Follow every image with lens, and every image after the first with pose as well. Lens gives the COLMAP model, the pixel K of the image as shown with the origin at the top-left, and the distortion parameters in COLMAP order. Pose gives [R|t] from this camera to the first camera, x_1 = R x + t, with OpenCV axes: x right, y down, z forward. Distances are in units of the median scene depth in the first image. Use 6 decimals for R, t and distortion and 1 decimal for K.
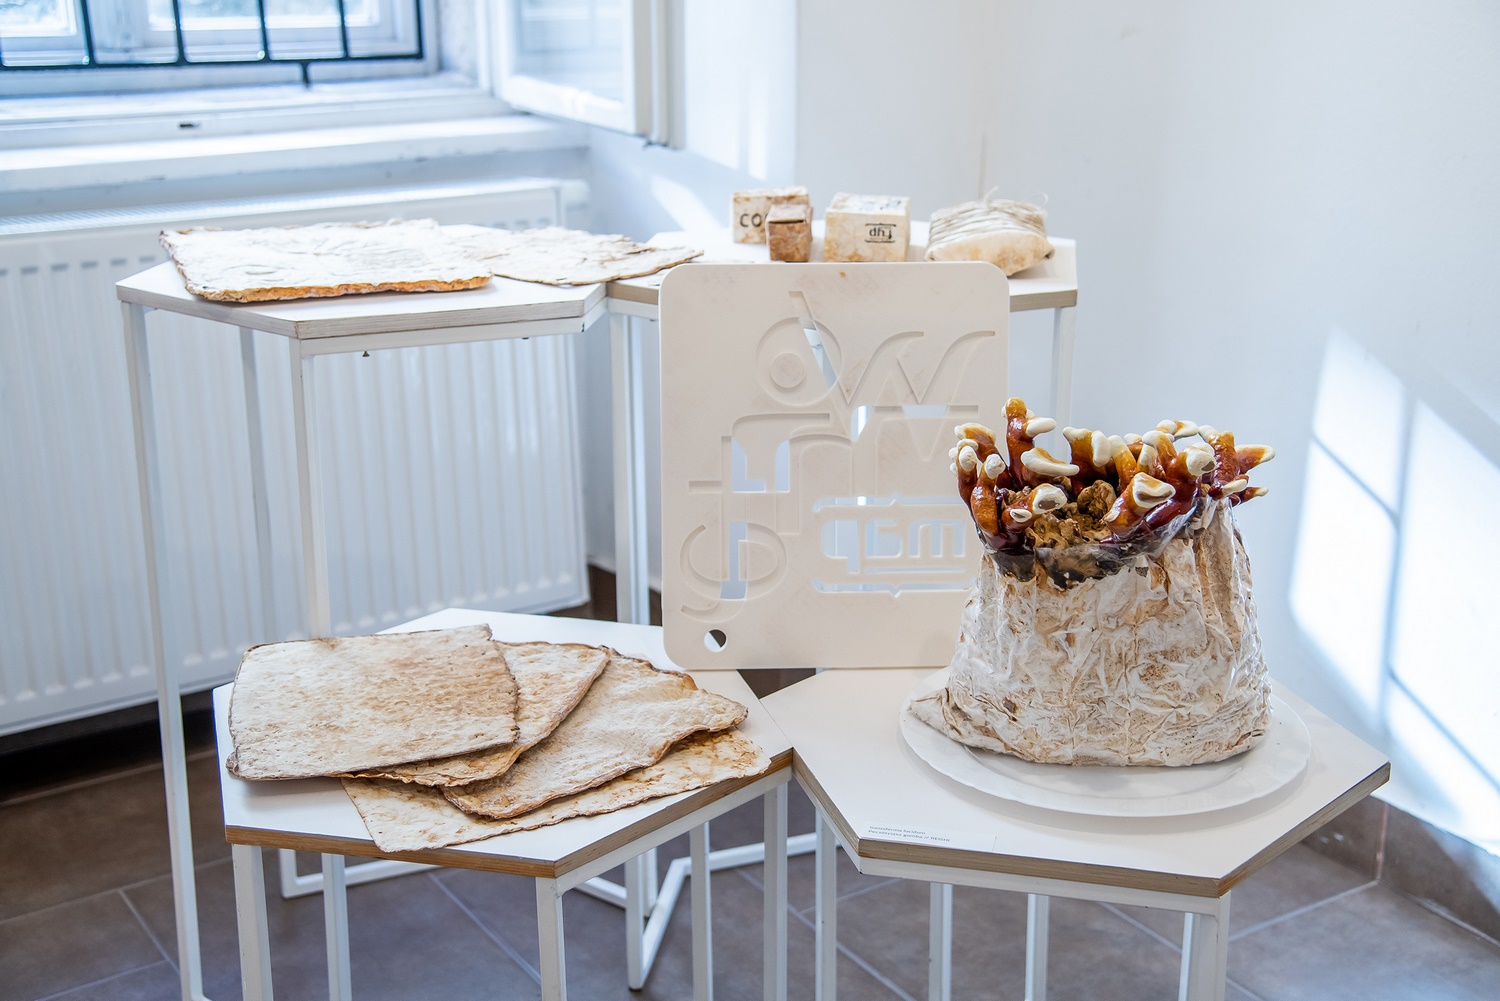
lens RADIAL K [[1948.1, 0, 746.1], [0, 1948.1, 497.7], [0, 0, 1]] dist [0.184143, 0.000000]
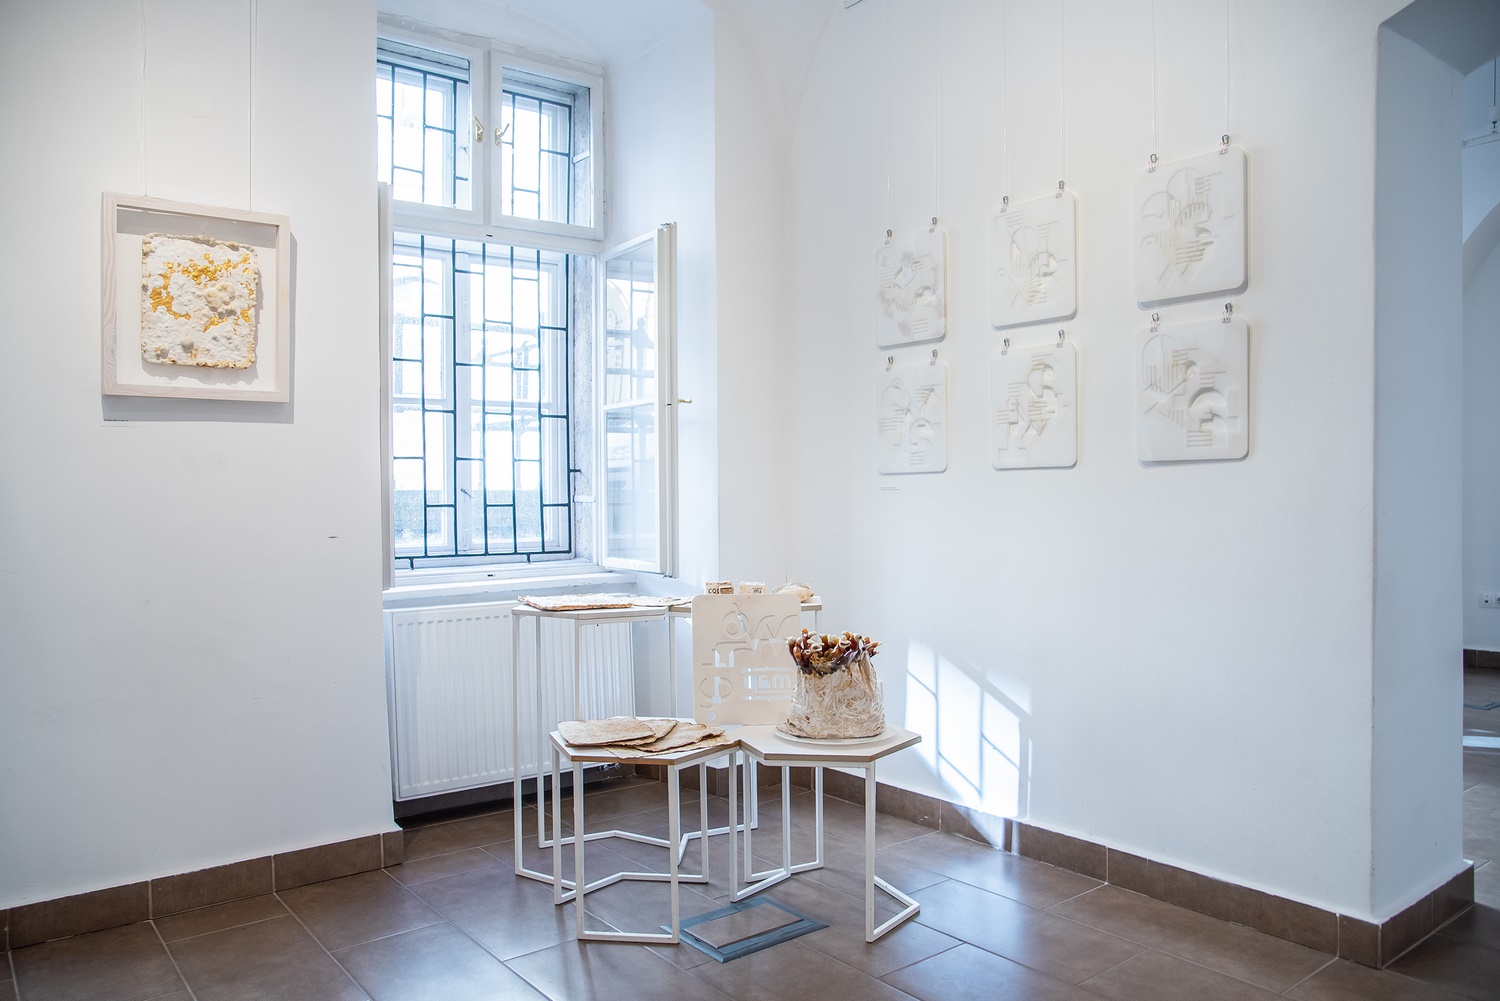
lens RADIAL K [[1055.3, 0, 751.0], [0, 1055.3, 497.7], [0, 0, 1]] dist [0.035742, -0.001982]
pose [[0.995360, -0.004978, 0.096093, -0.123403], [0.033422, 0.954370, -0.296752, 0.267853], [-0.090231, 0.298586, 0.950108, -0.757429]]
